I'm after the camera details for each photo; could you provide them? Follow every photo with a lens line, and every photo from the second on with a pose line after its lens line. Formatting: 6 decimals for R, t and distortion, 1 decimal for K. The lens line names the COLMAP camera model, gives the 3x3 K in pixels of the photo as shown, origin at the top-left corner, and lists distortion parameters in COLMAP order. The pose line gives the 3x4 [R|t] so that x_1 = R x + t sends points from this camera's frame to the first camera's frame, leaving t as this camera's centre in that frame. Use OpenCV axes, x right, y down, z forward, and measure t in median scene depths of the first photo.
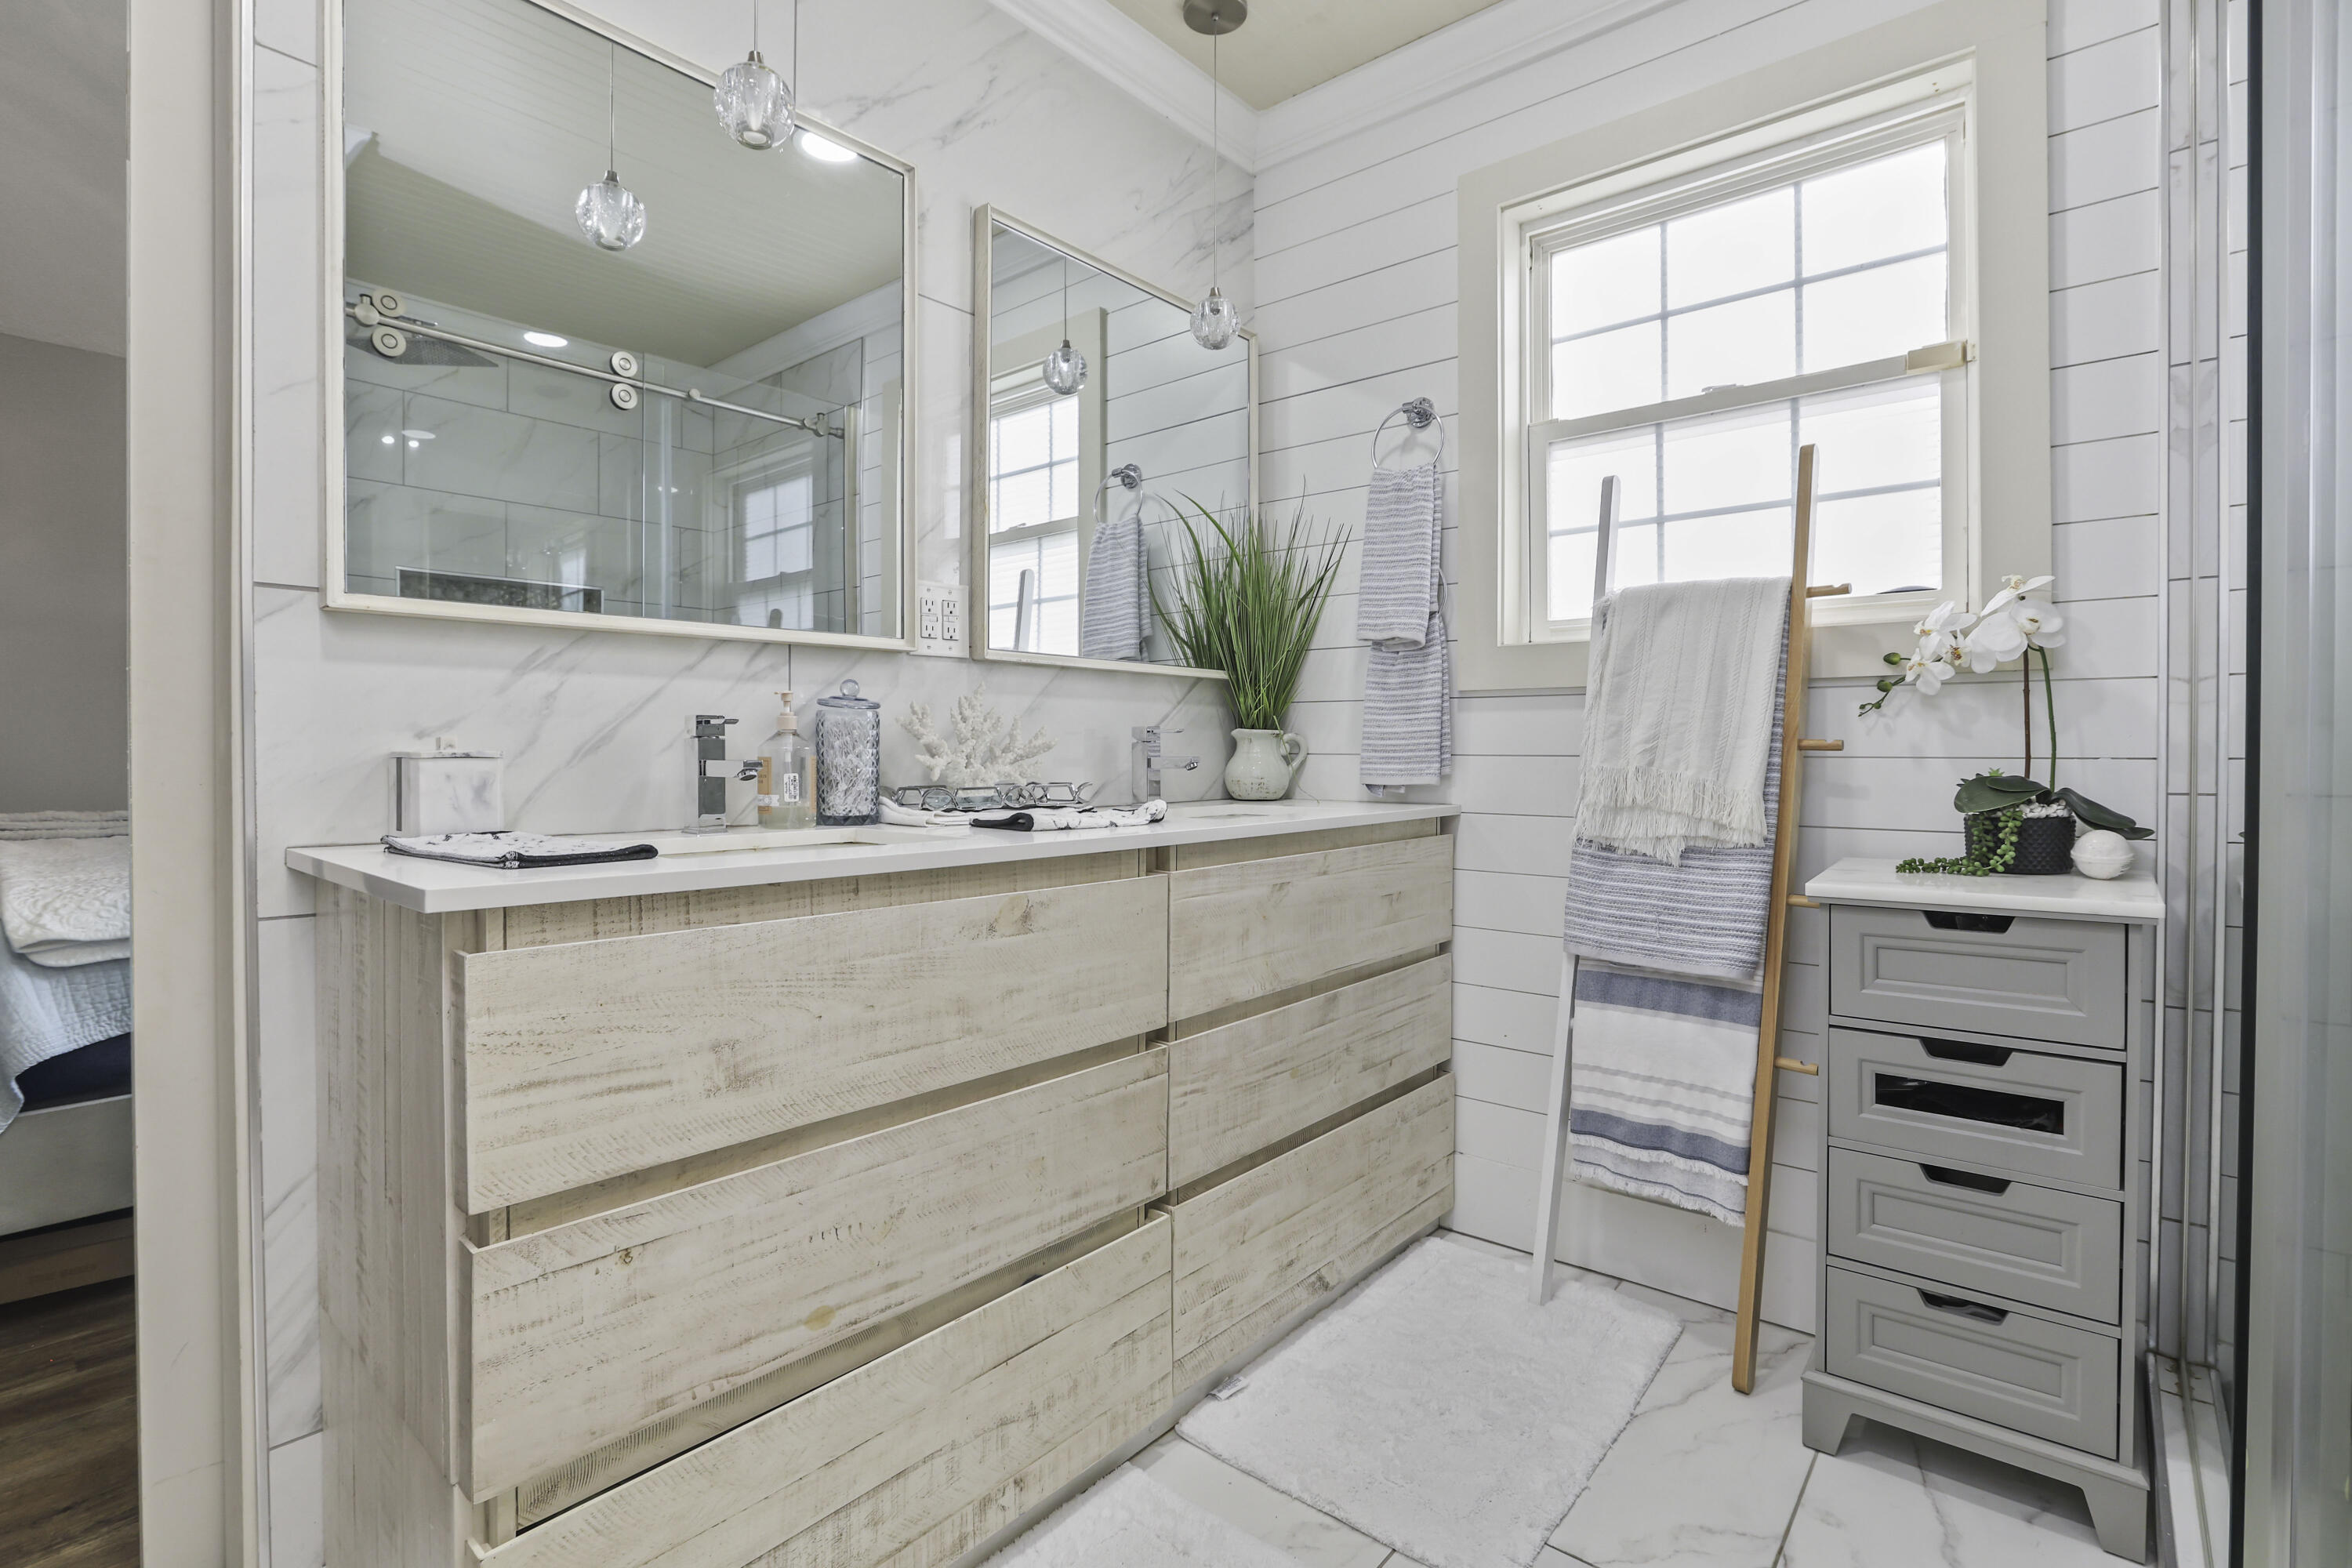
lens RADIAL K [[1101.1, 0, 1178.2], [0, 1101.1, 764.1], [0, 0, 1]] dist [-0.020180, 0.000325]
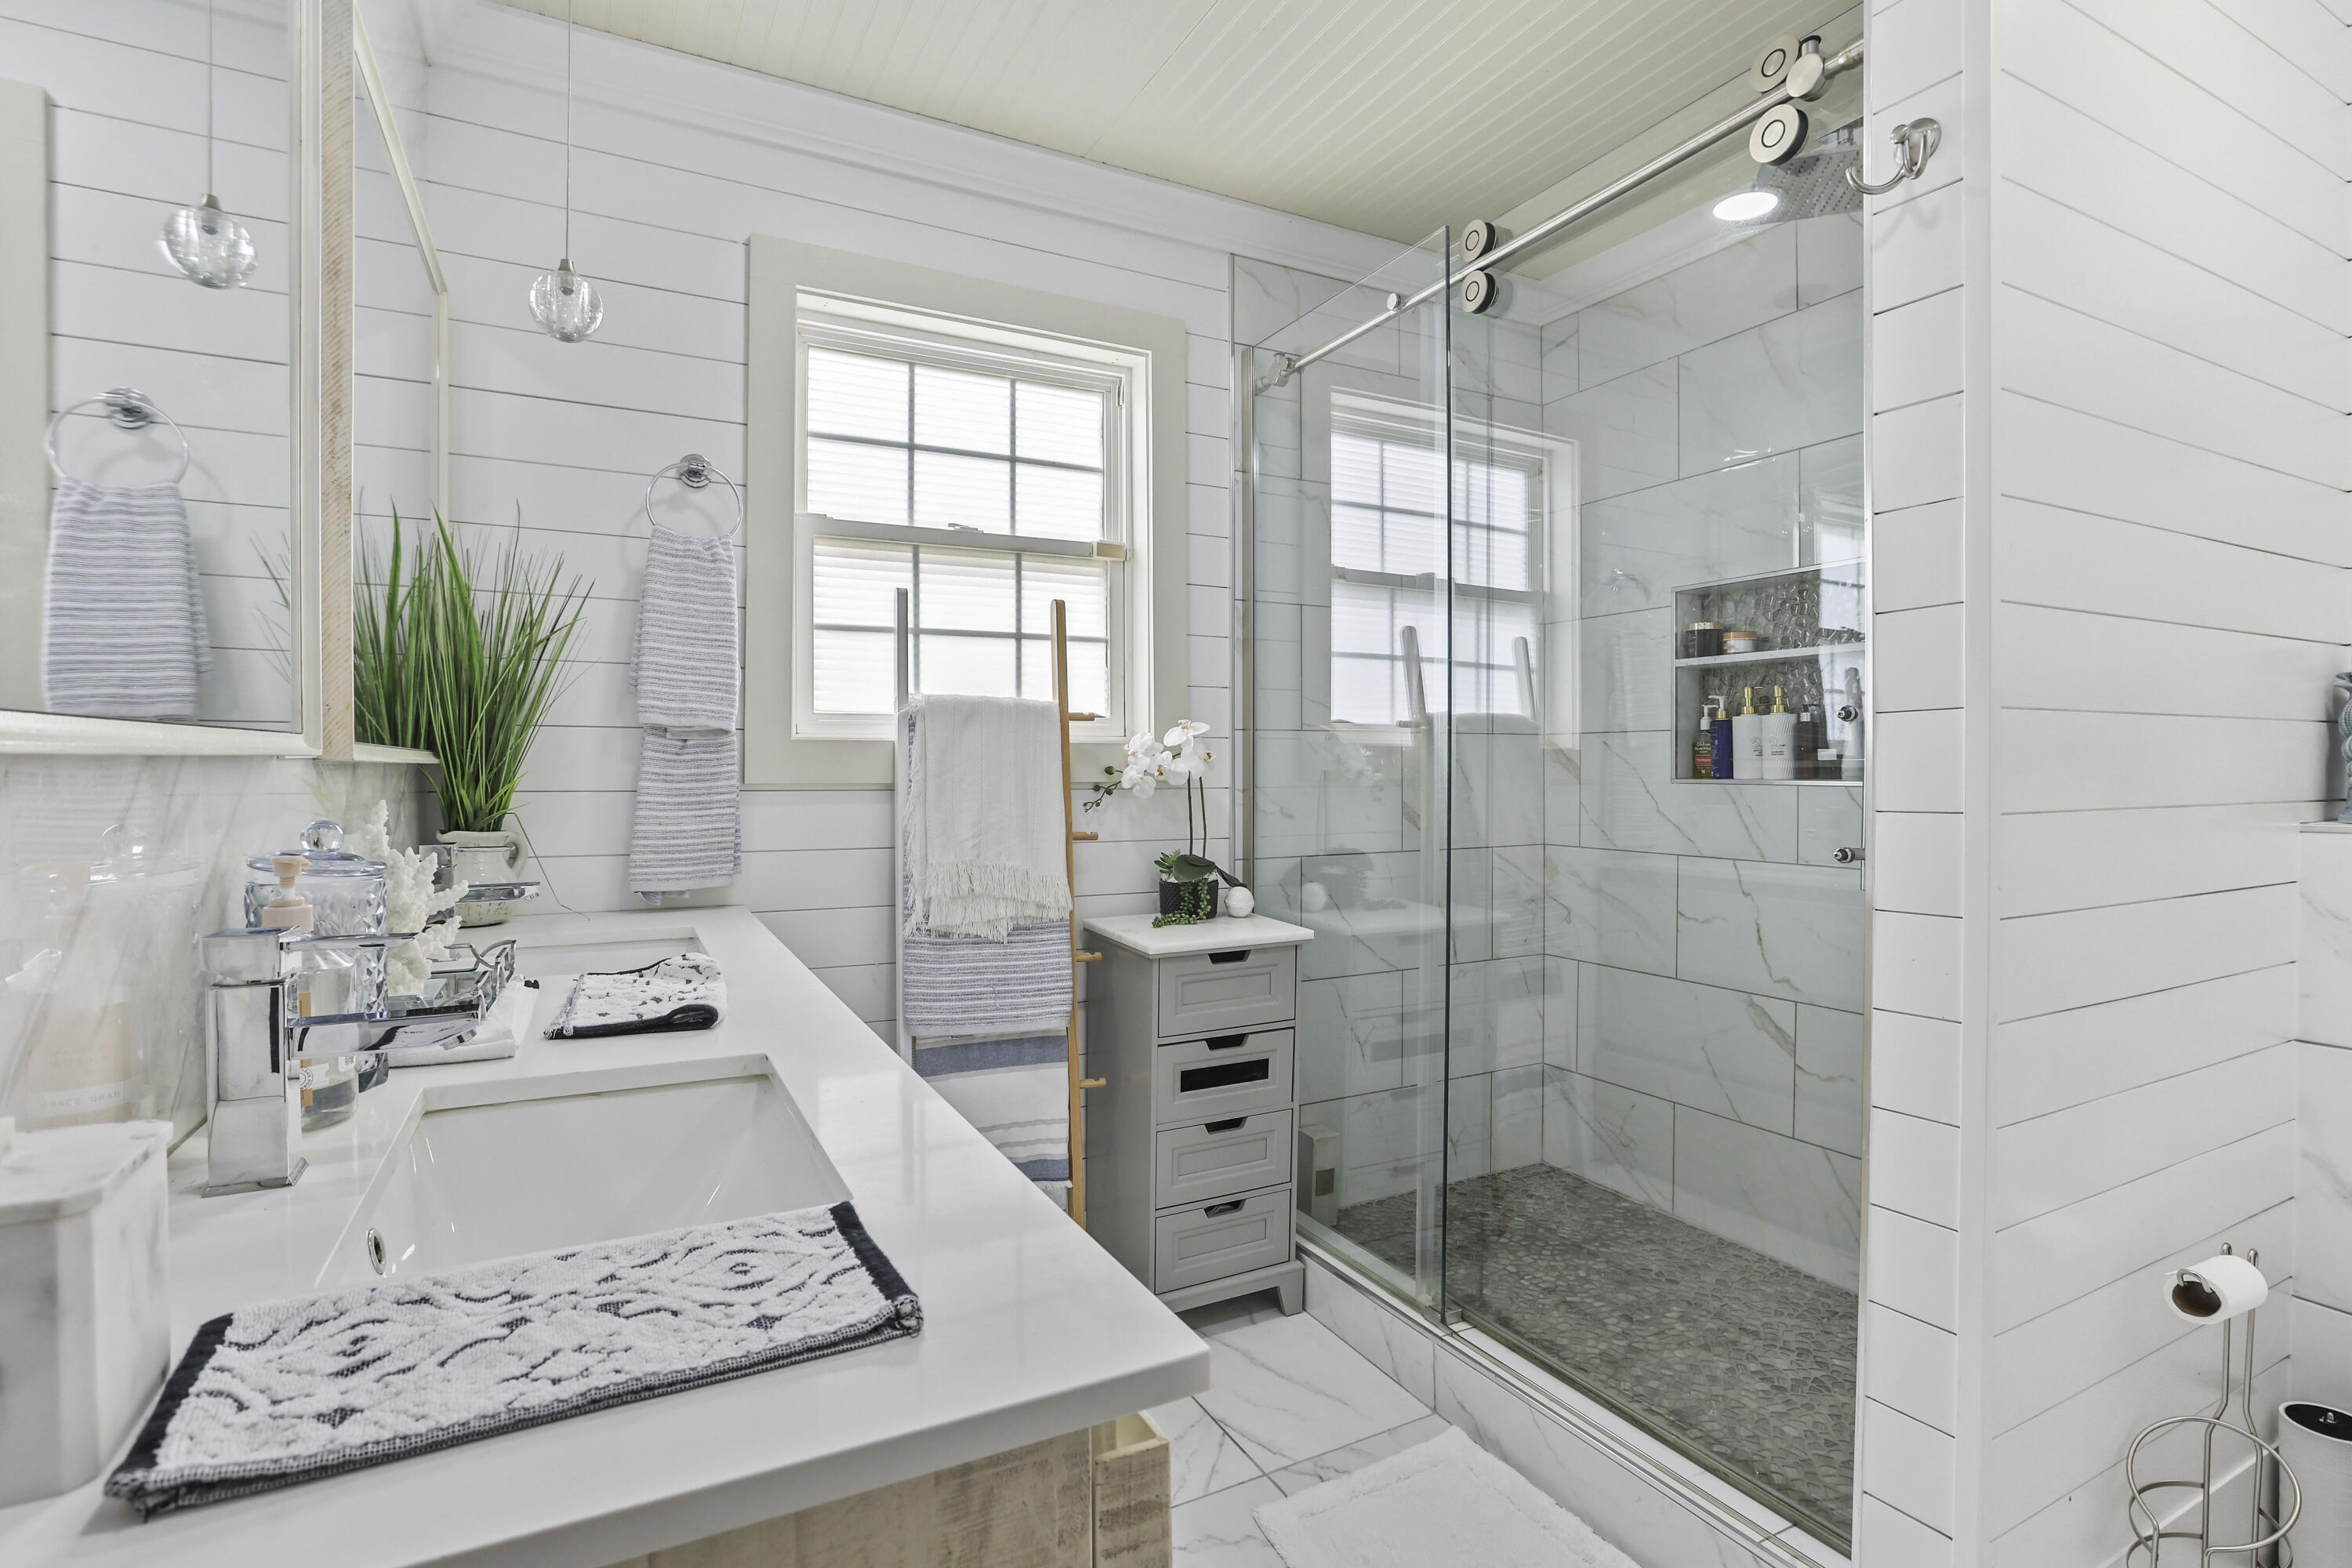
lens RADIAL K [[1108.6, 0, 1164.7], [0, 1108.6, 774.2], [0, 0, 1]] dist [-0.042819, 0.022741]
pose [[0.377076, -0.008156, 0.926146, -0.587945], [0.007926, 0.999953, 0.005579, -0.094926], [-0.926148, 0.005237, 0.377123, 0.392686]]
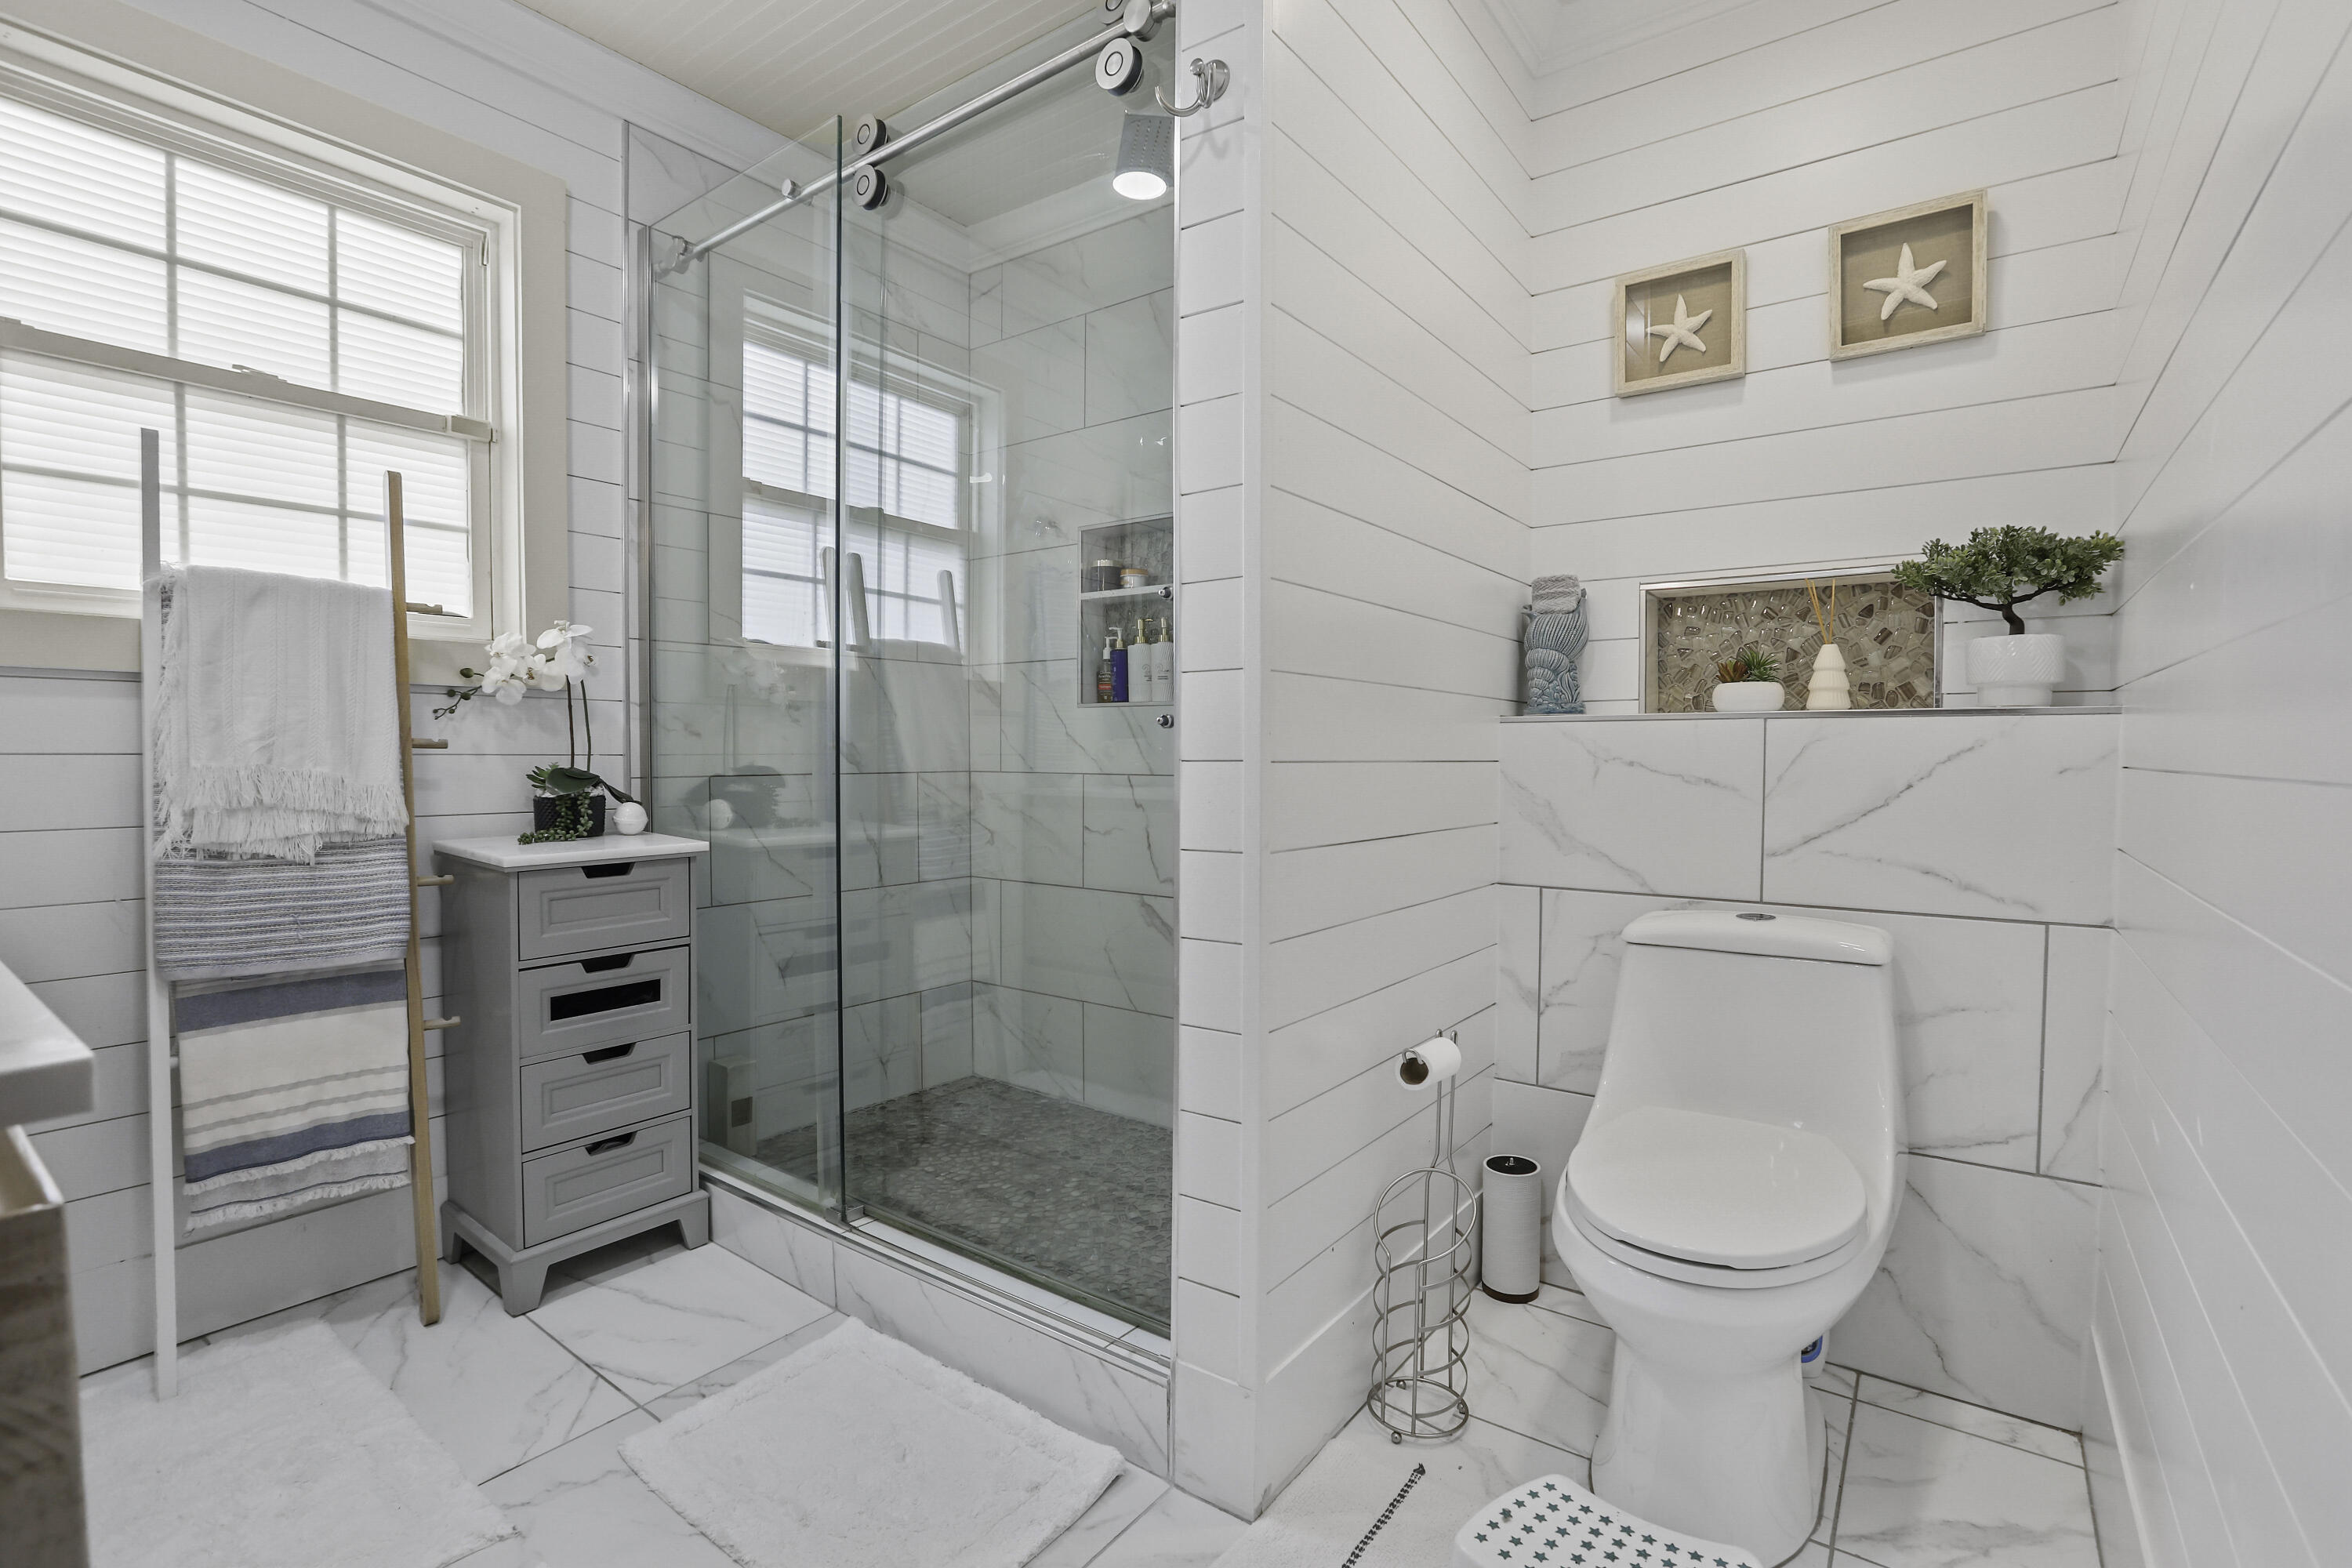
lens RADIAL K [[1079.7, 0, 1142.0], [0, 1079.7, 790.1], [0, 0, 1]] dist [-0.028364, 0.010597]
pose [[-0.040168, -0.032885, 0.998652, -0.541789], [0.009381, 0.999402, 0.033287, 0.000973], [-0.999149, 0.010706, -0.039835, 0.287726]]
